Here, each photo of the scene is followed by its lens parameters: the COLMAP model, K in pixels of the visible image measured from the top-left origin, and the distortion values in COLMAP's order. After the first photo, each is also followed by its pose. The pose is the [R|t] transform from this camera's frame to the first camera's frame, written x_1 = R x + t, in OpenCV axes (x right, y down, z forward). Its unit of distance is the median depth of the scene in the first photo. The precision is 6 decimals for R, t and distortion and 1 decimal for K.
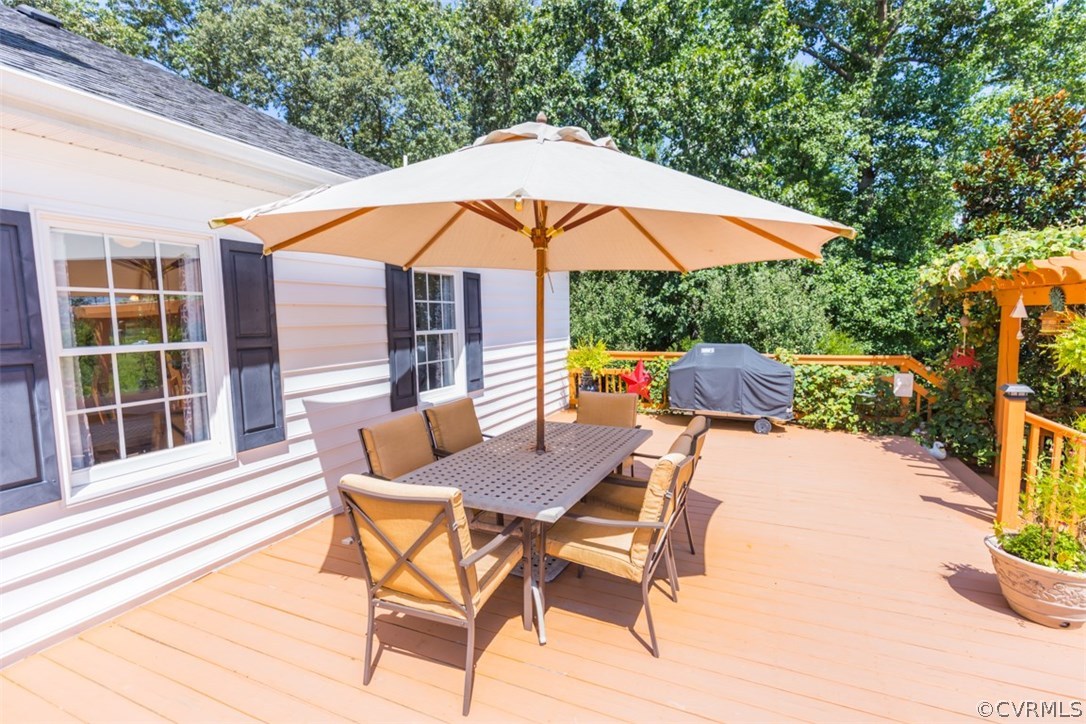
lens RADIAL K [[498.4, 0, 538.9], [0, 498.4, 359.2], [0, 0, 1]] dist [0.002464, -0.000137]
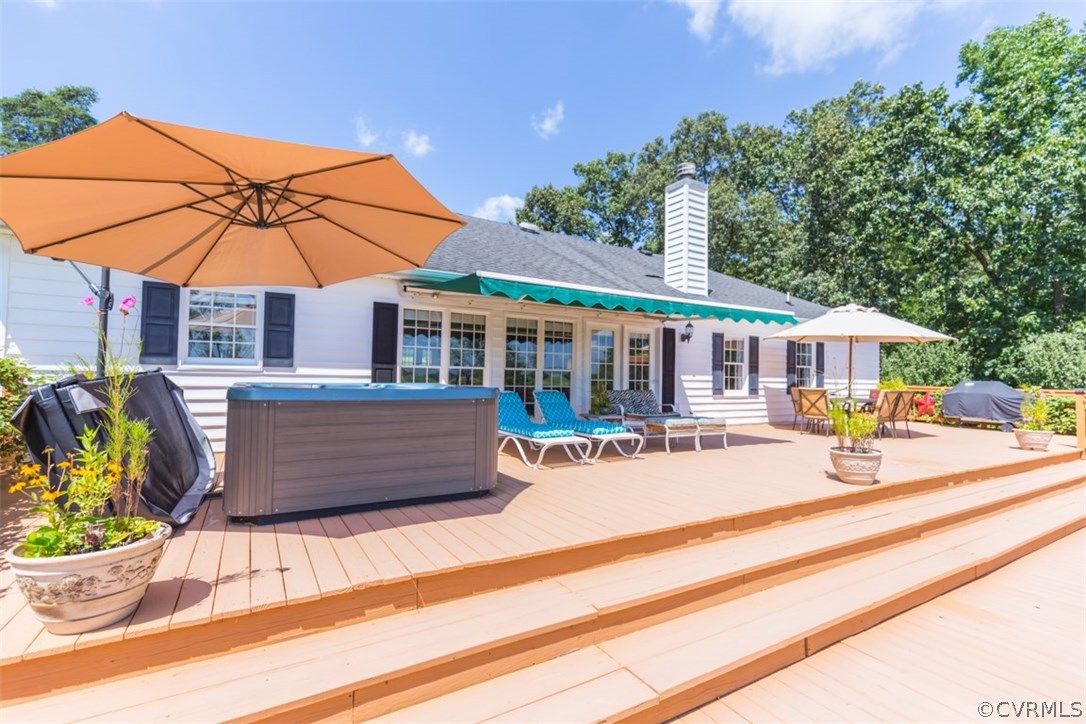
lens RADIAL K [[498.4, 0, 545.0], [0, 498.4, 361.1], [0, 0, 1]] dist [0.002464, -0.000137]
pose [[0.832318, 0.011183, -0.554185, 0.069726], [-0.080544, 0.991625, -0.100957, 0.205995], [0.548415, 0.128664, 0.826249, -1.325520]]
